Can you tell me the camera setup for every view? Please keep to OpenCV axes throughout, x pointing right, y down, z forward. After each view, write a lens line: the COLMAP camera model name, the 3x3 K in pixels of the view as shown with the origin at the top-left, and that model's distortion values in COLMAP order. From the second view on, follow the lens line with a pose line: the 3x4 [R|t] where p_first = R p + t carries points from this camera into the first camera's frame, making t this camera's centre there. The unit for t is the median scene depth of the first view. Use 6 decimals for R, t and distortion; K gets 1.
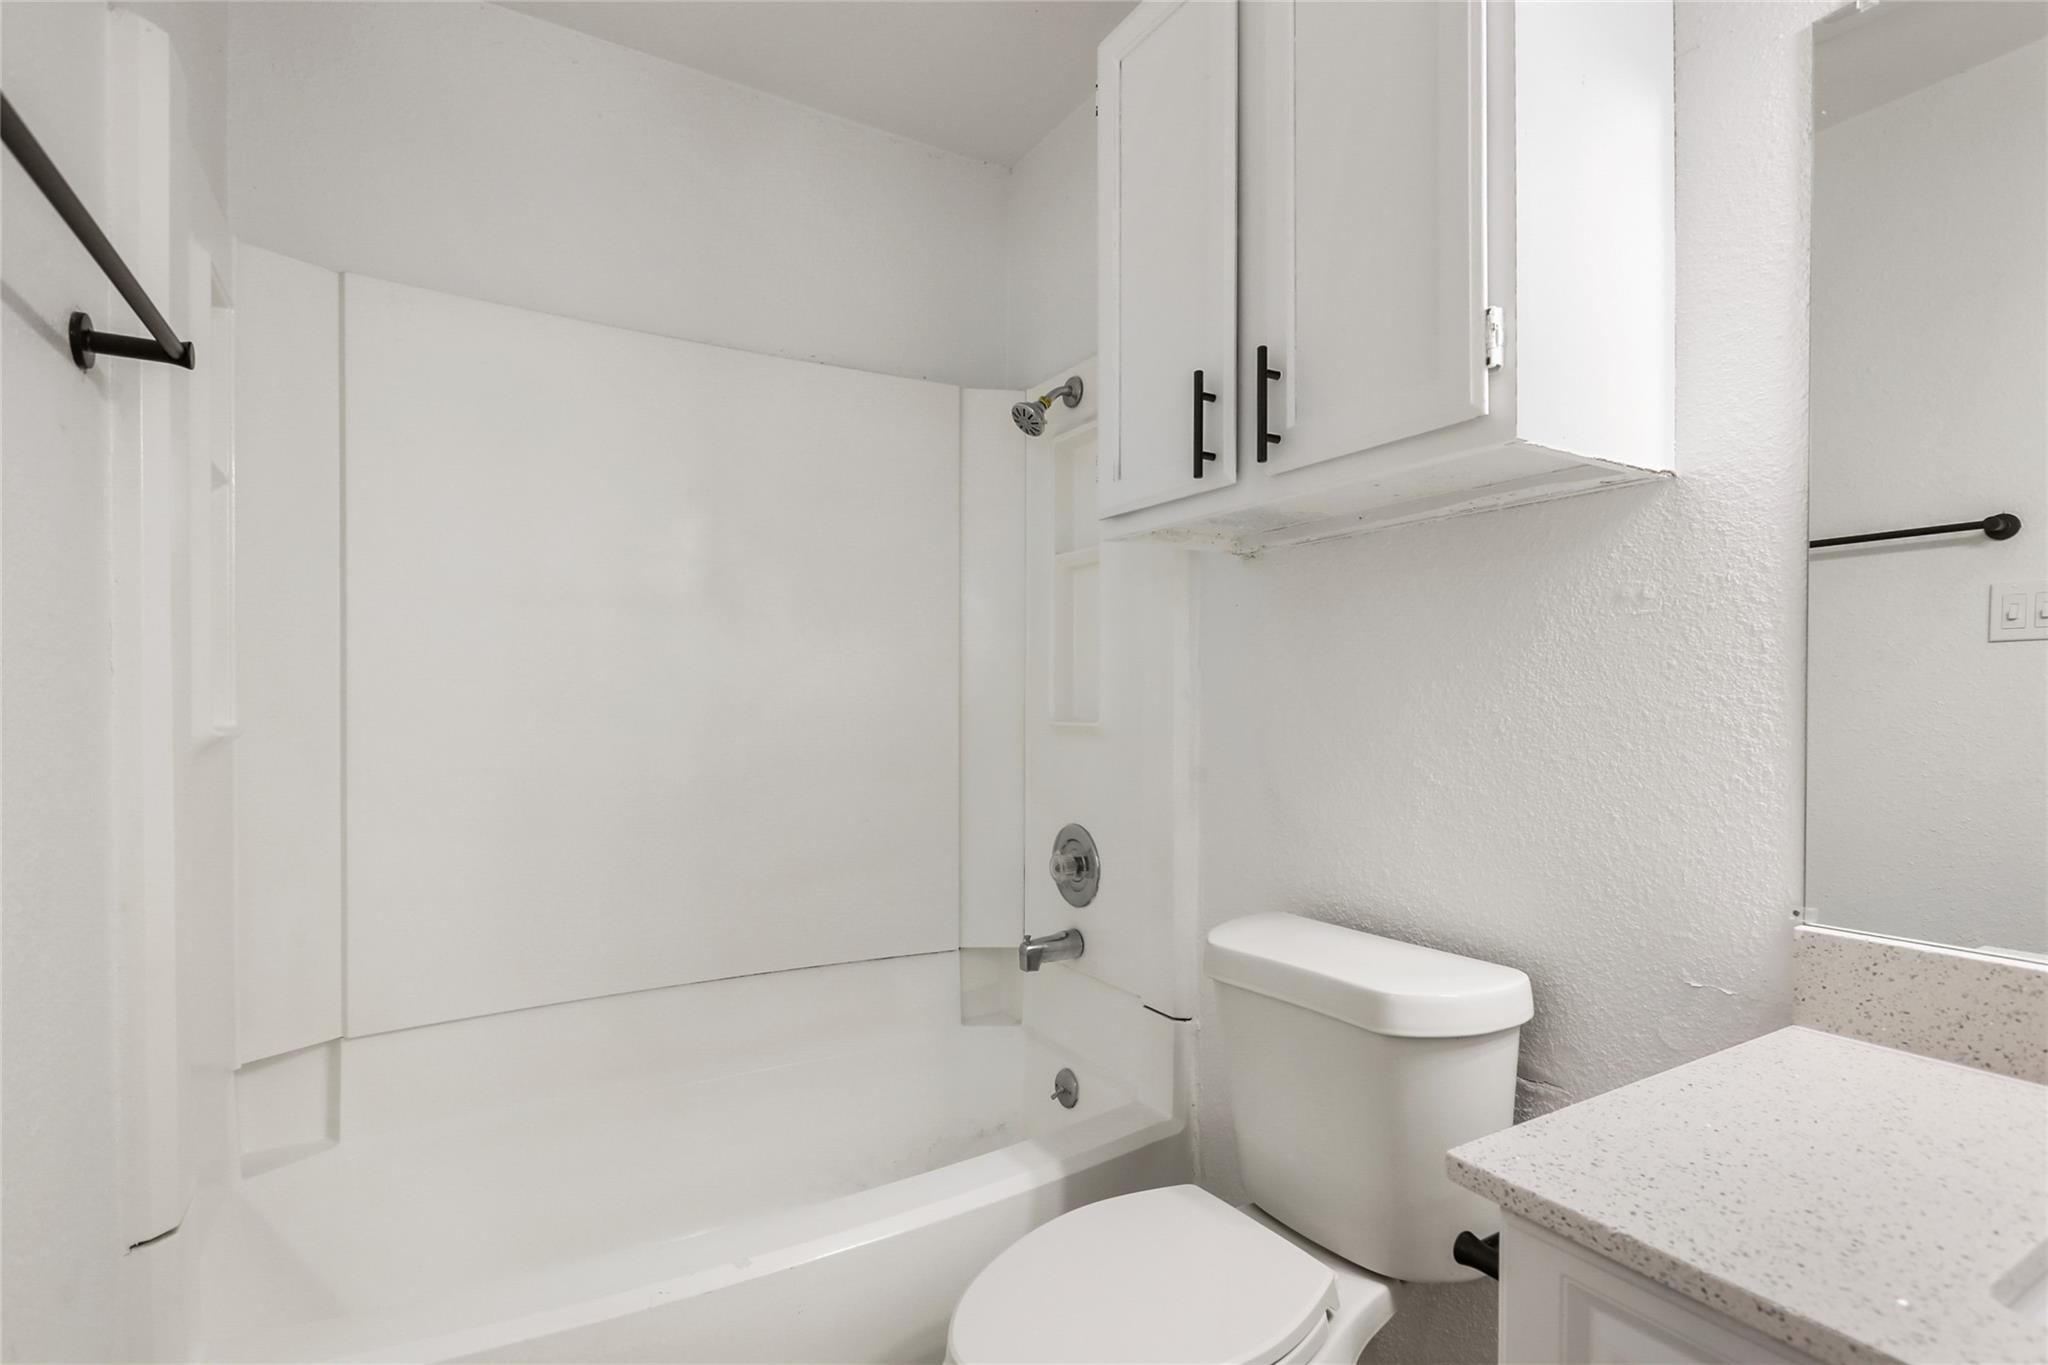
lens RADIAL K [[975.6, 0, 1024.0], [0, 975.6, 682.5], [0, 0, 1]] dist [-0.002639, -0.000053]
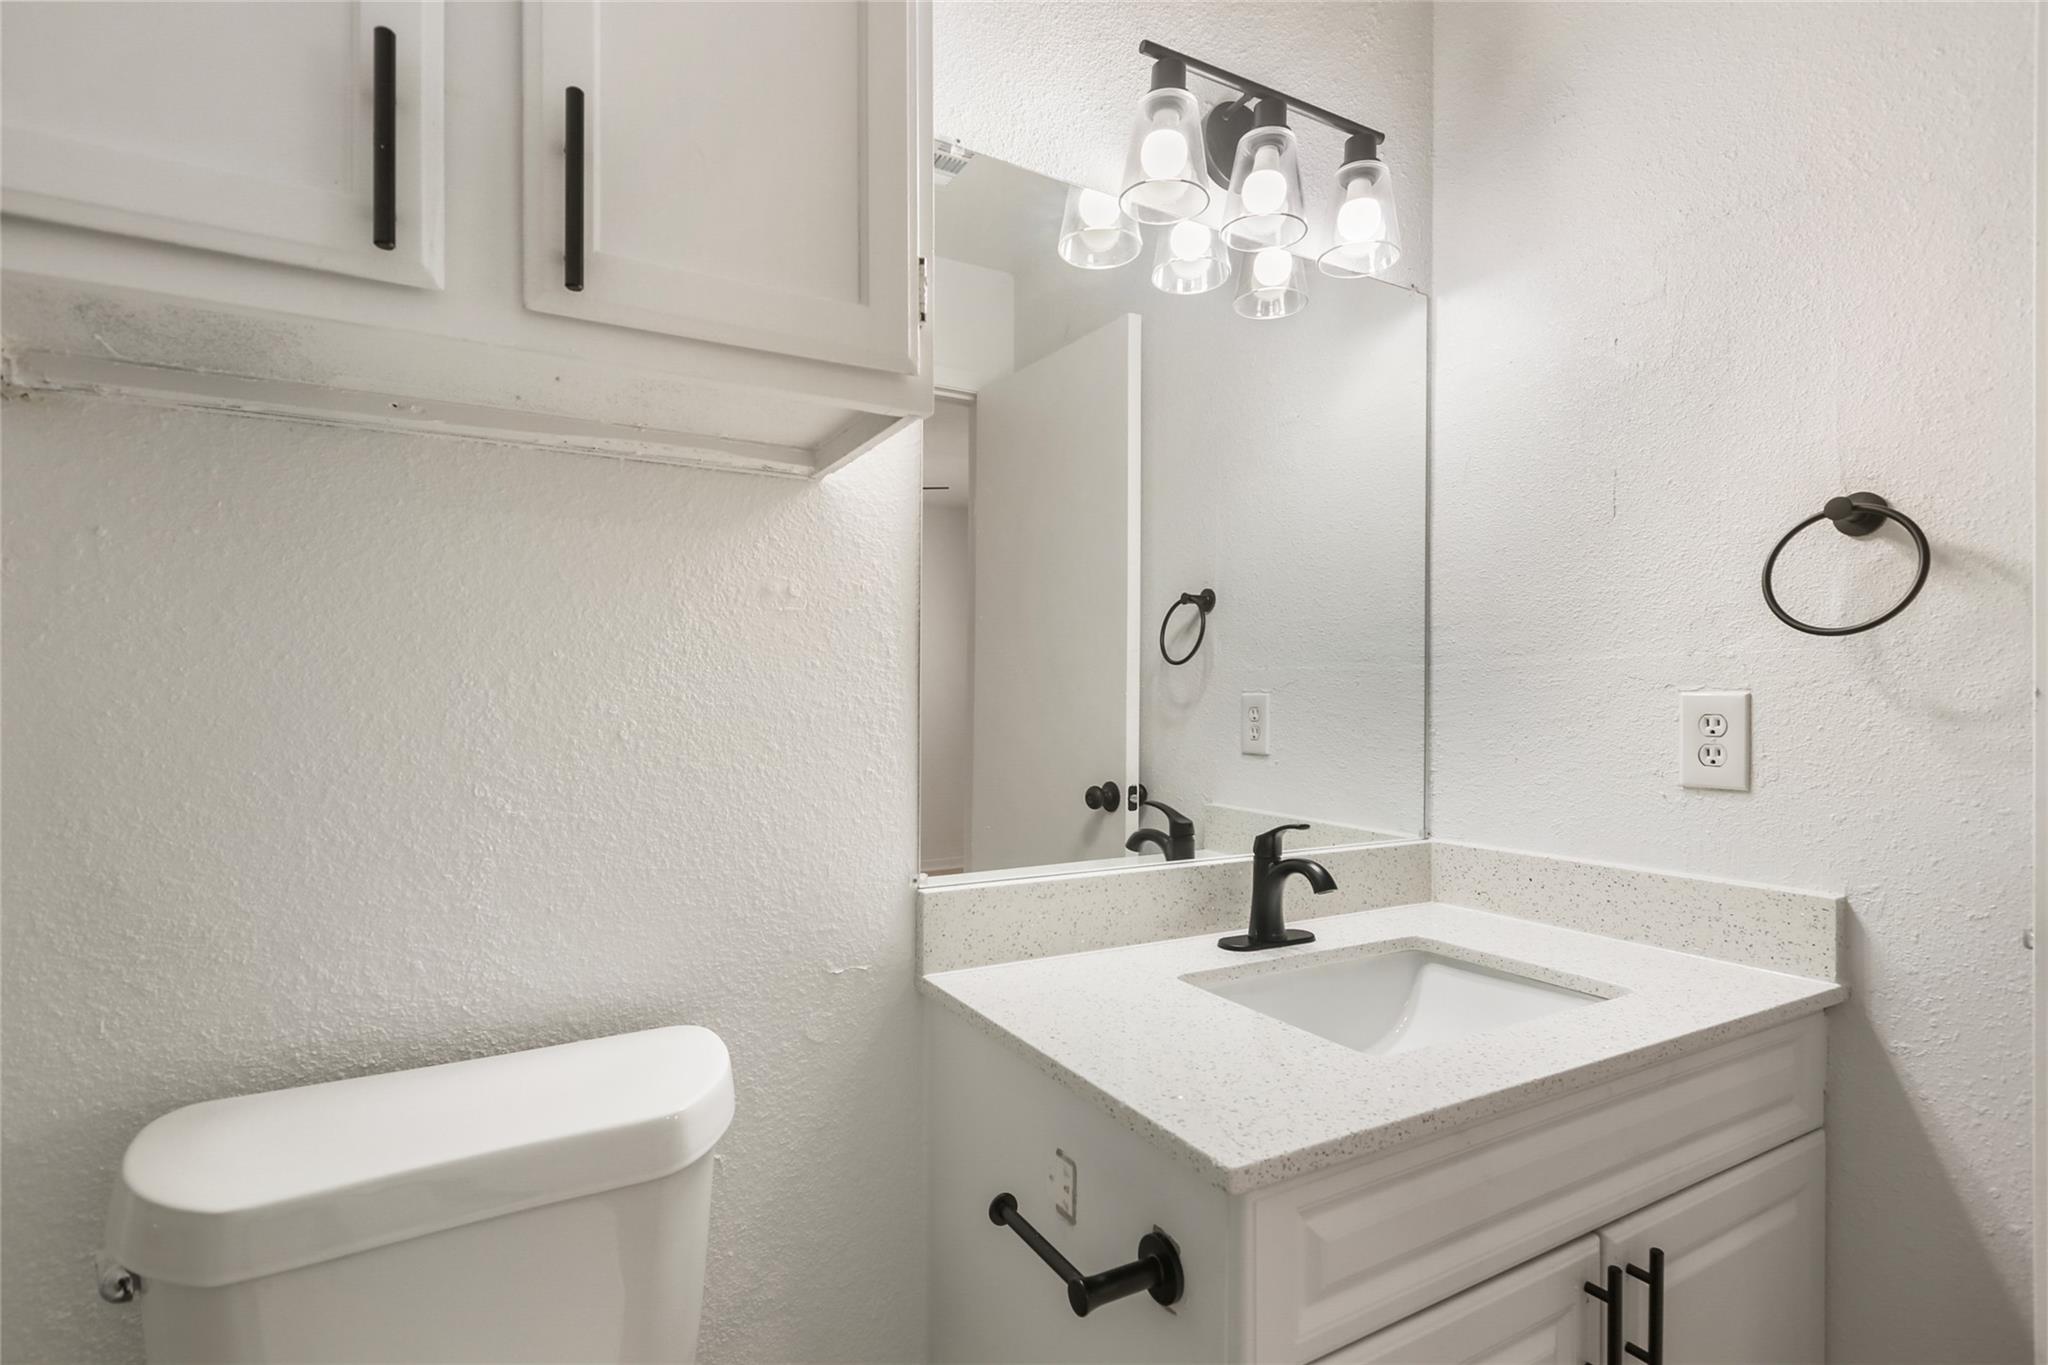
lens RADIAL K [[975.6, 0, 1024.0], [0, 975.6, 682.5], [0, 0, 1]] dist [-0.002639, -0.000053]
pose [[0.021573, 0.016303, 0.999634, -0.336220], [-0.020424, 0.999666, -0.015863, 0.011885], [-0.999559, -0.020075, 0.021899, 0.736526]]
